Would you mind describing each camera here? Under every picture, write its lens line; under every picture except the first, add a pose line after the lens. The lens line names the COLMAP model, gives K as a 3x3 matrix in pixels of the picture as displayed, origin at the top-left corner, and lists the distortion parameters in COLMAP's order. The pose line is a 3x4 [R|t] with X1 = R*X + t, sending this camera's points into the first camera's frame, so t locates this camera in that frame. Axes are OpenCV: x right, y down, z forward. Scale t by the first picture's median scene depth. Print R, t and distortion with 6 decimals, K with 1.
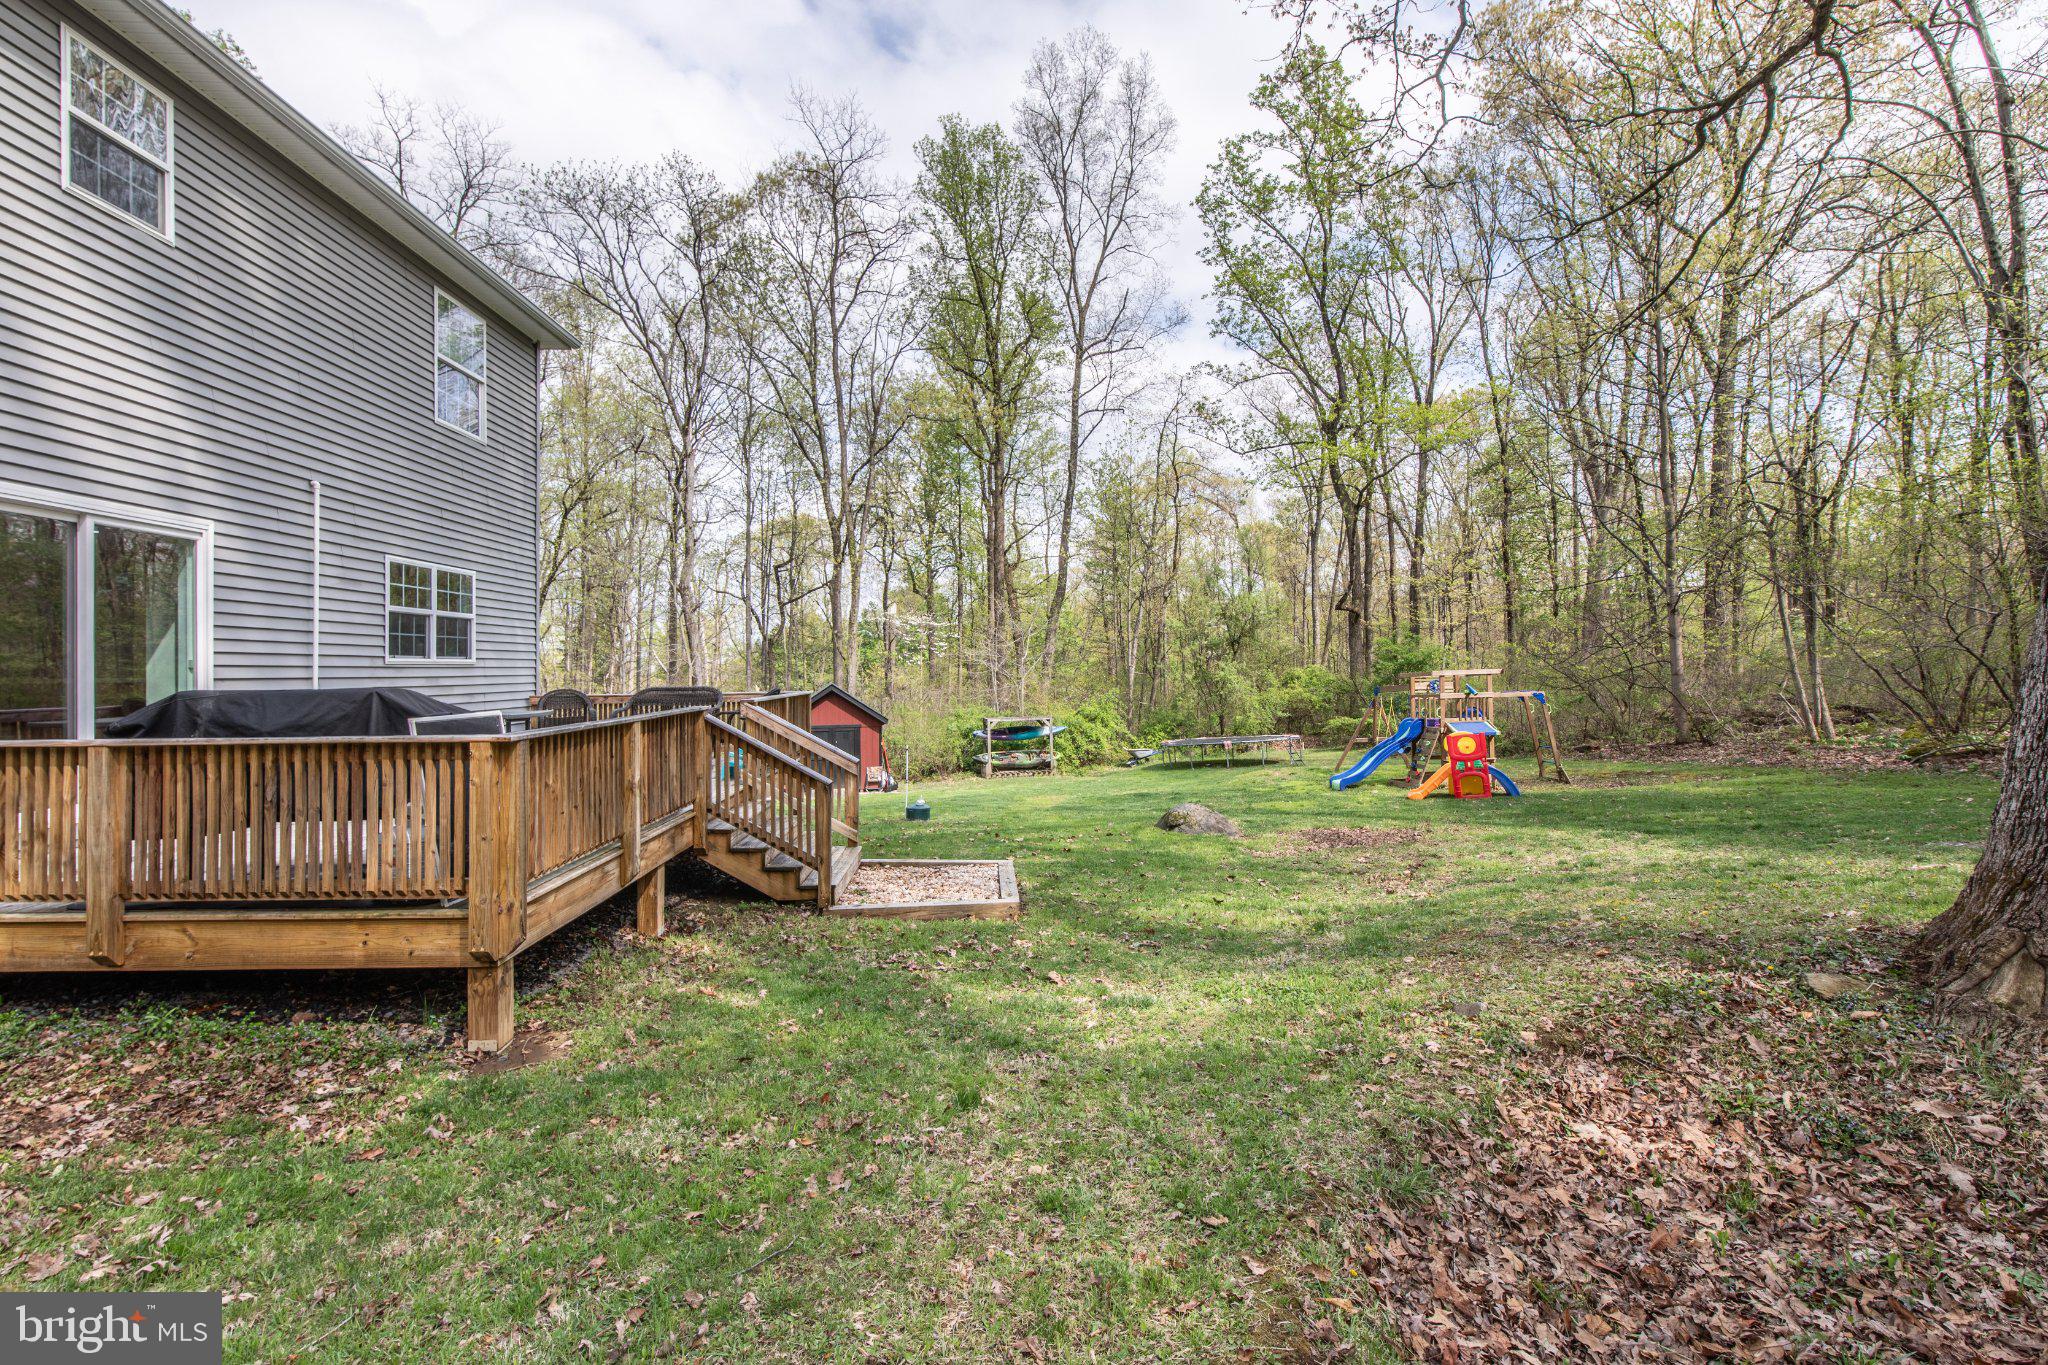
lens RADIAL K [[891.4, 0, 1015.0], [0, 891.4, 664.7], [0, 0, 1]] dist [0.004817, 0.000033]
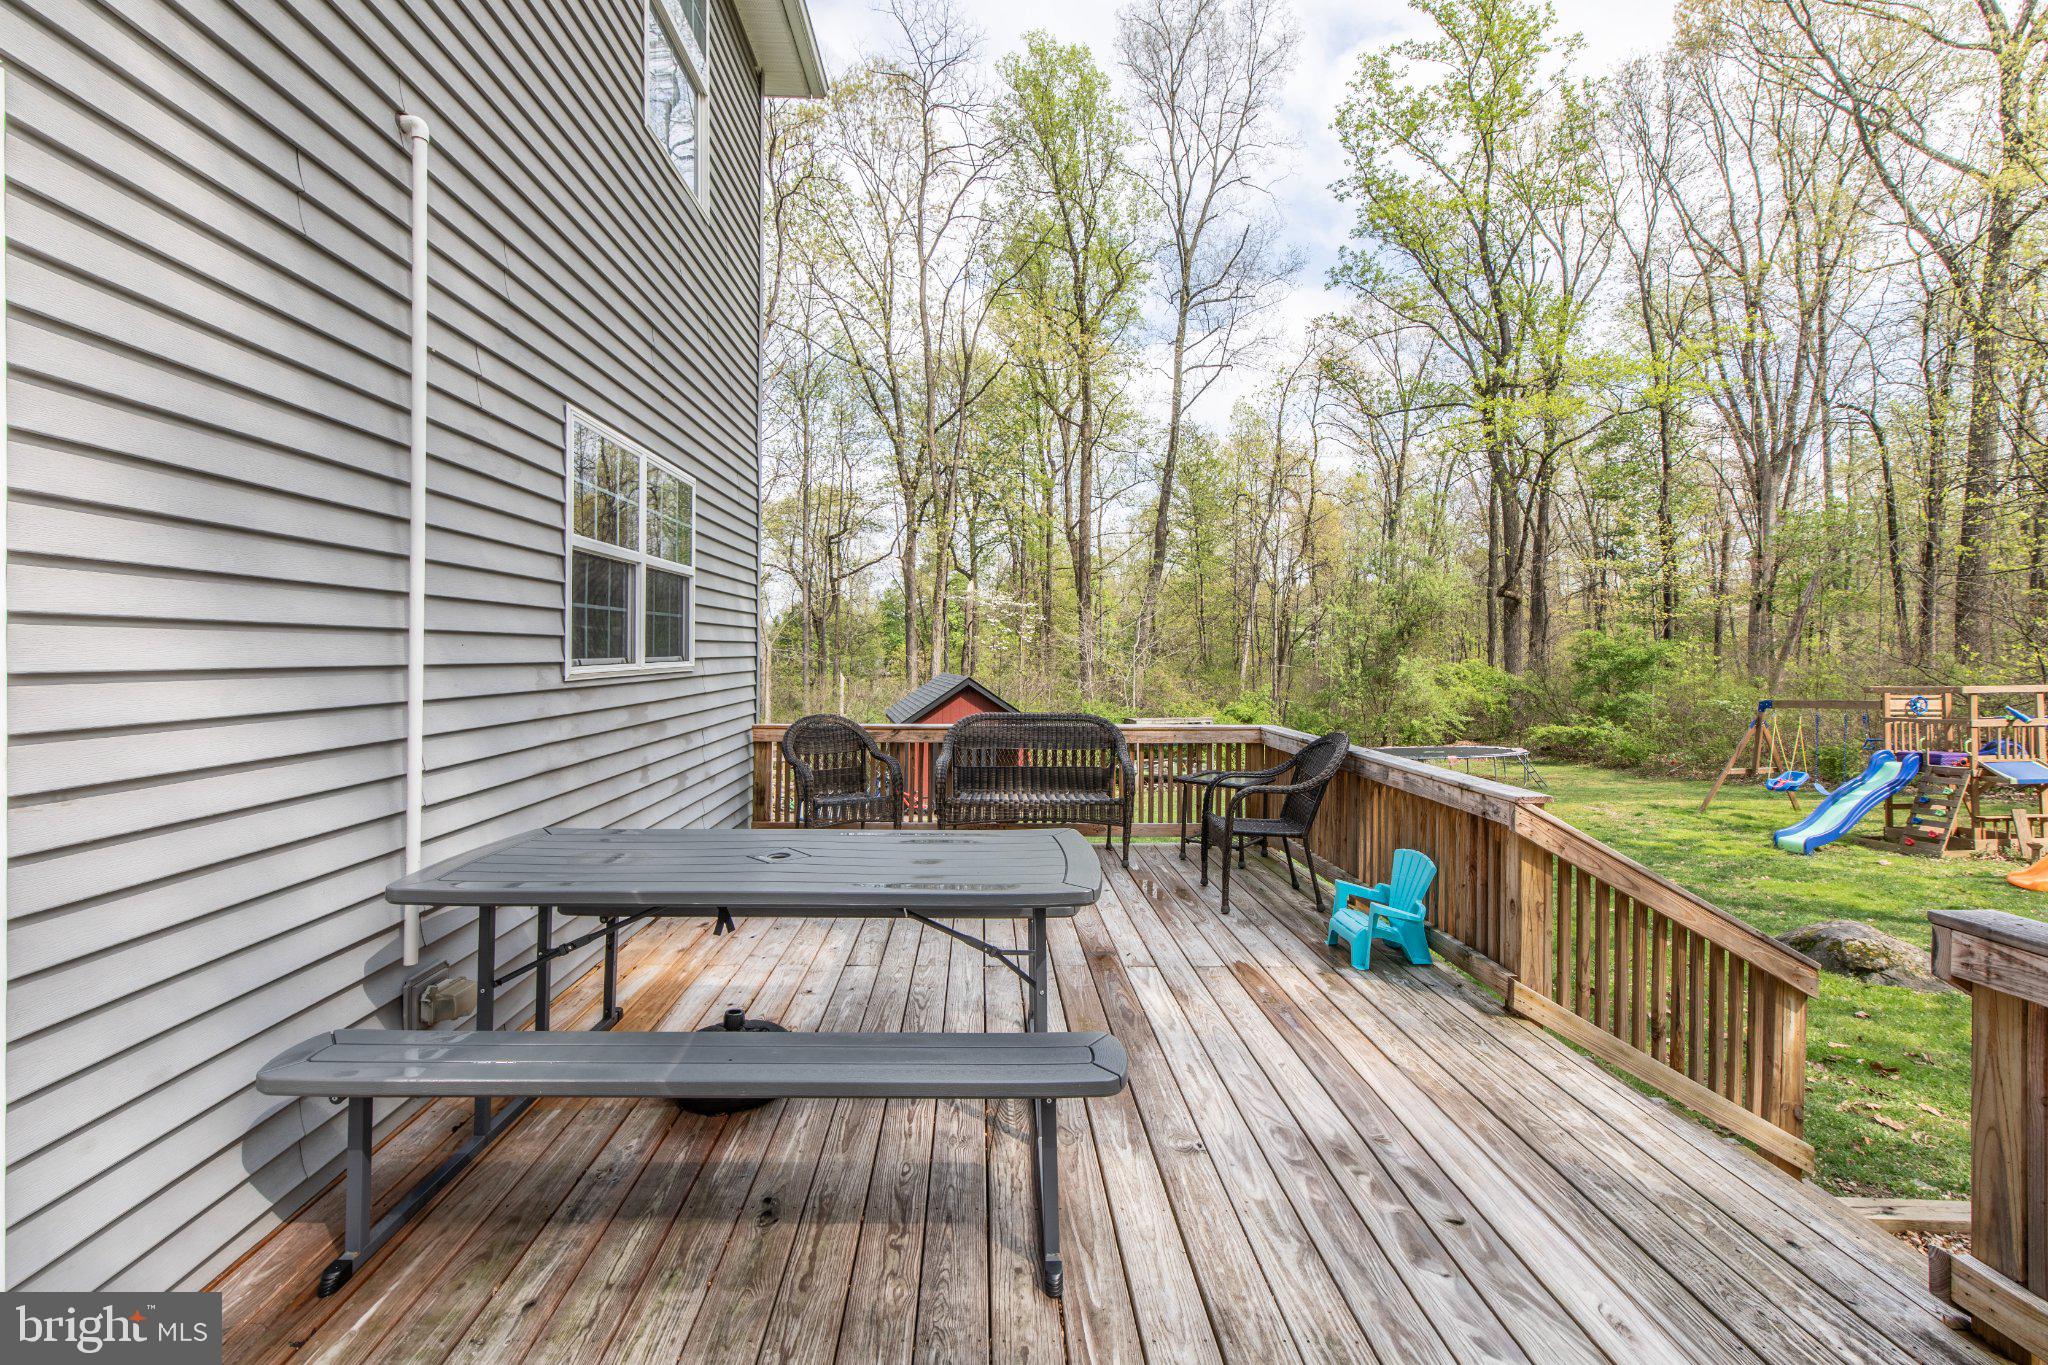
lens RADIAL K [[891.4, 0, 1016.7], [0, 891.4, 665.2], [0, 0, 1]] dist [0.004817, 0.000033]
pose [[0.999831, 0.017917, 0.004224, -0.107070], [-0.018000, 0.999628, 0.020476, -0.004122], [-0.003855, -0.020548, 0.999781, 0.127865]]
